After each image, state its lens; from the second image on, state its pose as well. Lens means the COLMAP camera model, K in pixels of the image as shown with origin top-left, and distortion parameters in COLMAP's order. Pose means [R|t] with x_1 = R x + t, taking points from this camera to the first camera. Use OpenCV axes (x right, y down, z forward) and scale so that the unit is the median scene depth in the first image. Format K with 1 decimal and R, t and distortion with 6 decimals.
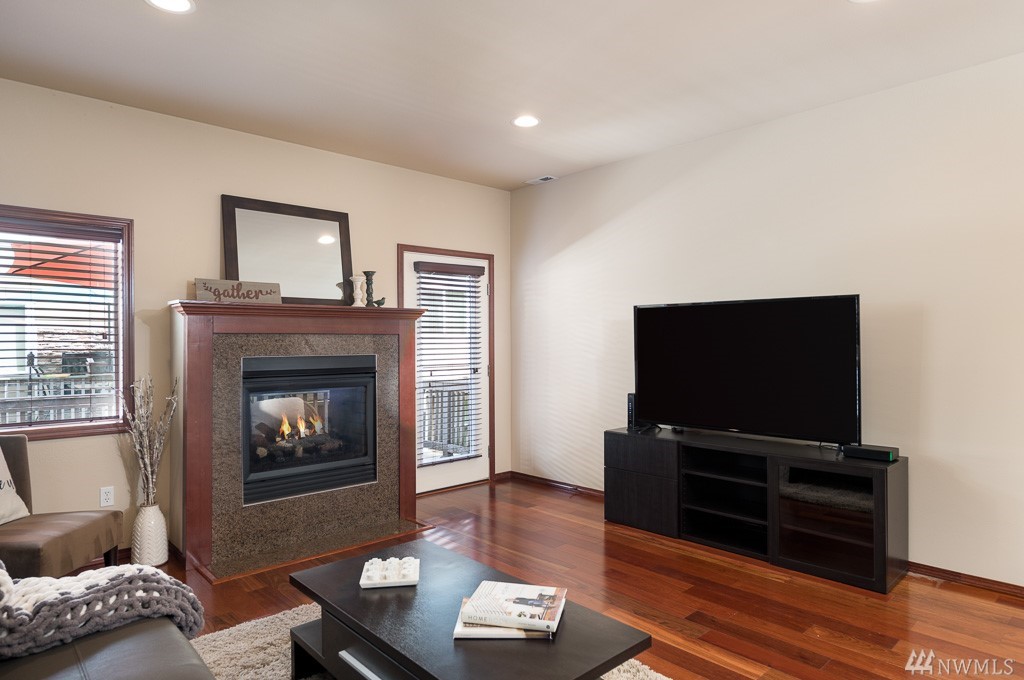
lens RADIAL K [[599.3, 0, 512.0], [0, 599.3, 340.0], [0, 0, 1]] dist [0.002522, -0.001139]
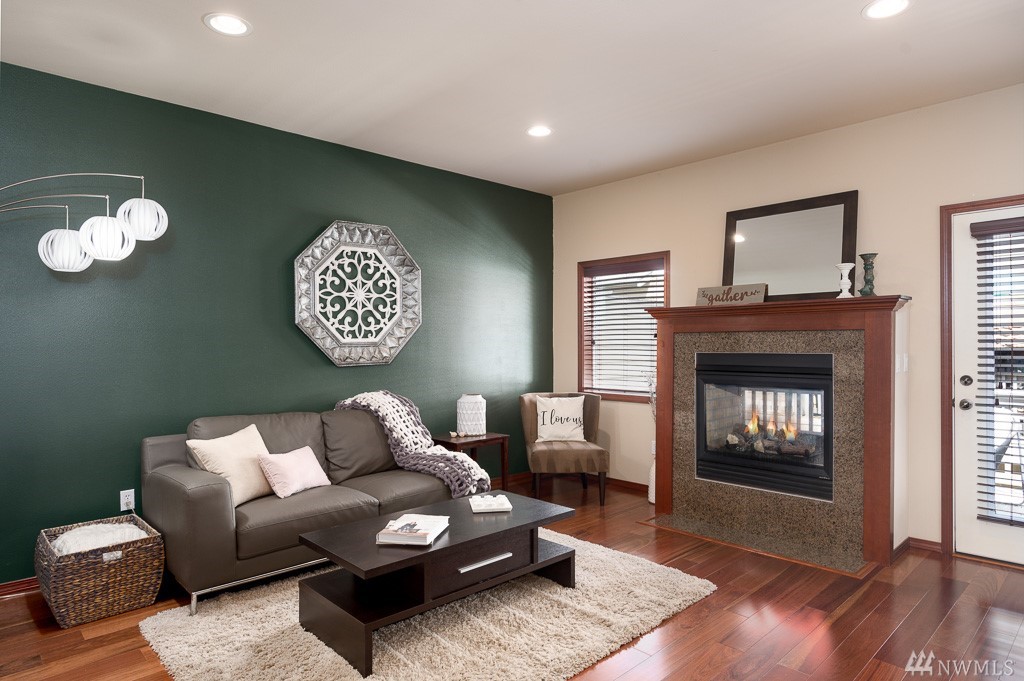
lens RADIAL K [[602.8, 0, 512.0], [0, 602.8, 340.5], [0, 0, 1]] dist [0.001669, 0.000358]
pose [[0.024094, 0.005229, -0.999696, 0.714952], [0.009886, 0.999936, 0.005468, -0.005635], [0.999661, -0.010015, 0.024040, 0.593682]]
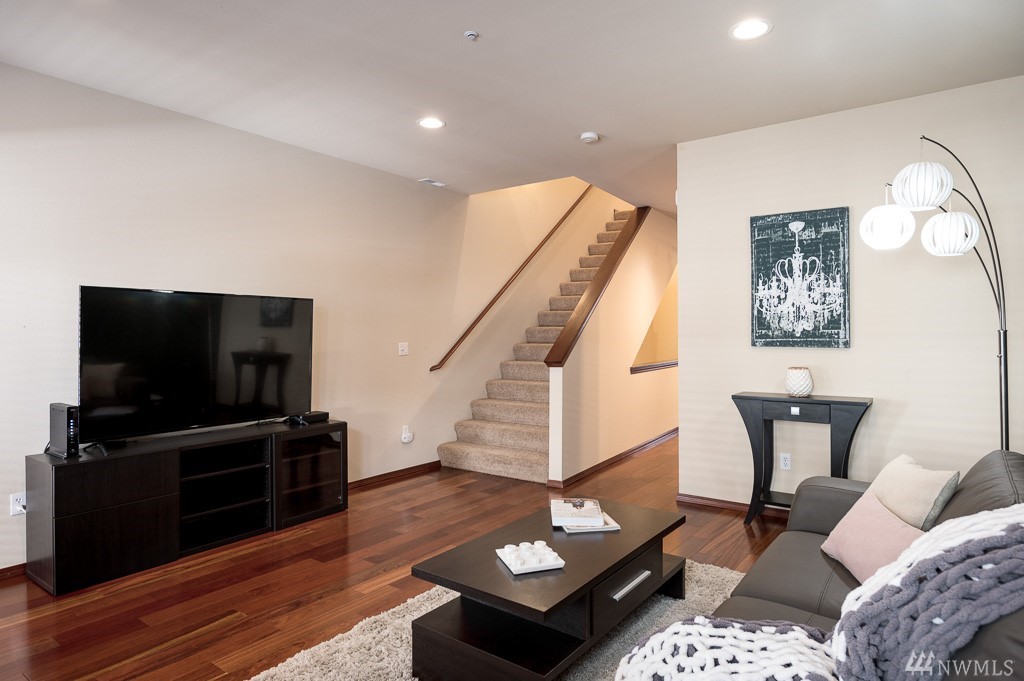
lens RADIAL K [[599.3, 0, 512.0], [0, 599.3, 340.5], [0, 0, 1]] dist [0.002522, -0.001139]
pose [[-0.187314, -0.005327, 0.982286, -0.694782], [0.000537, 0.999985, 0.005525, 0.007493], [-0.982300, 0.001562, -0.187308, 0.706012]]
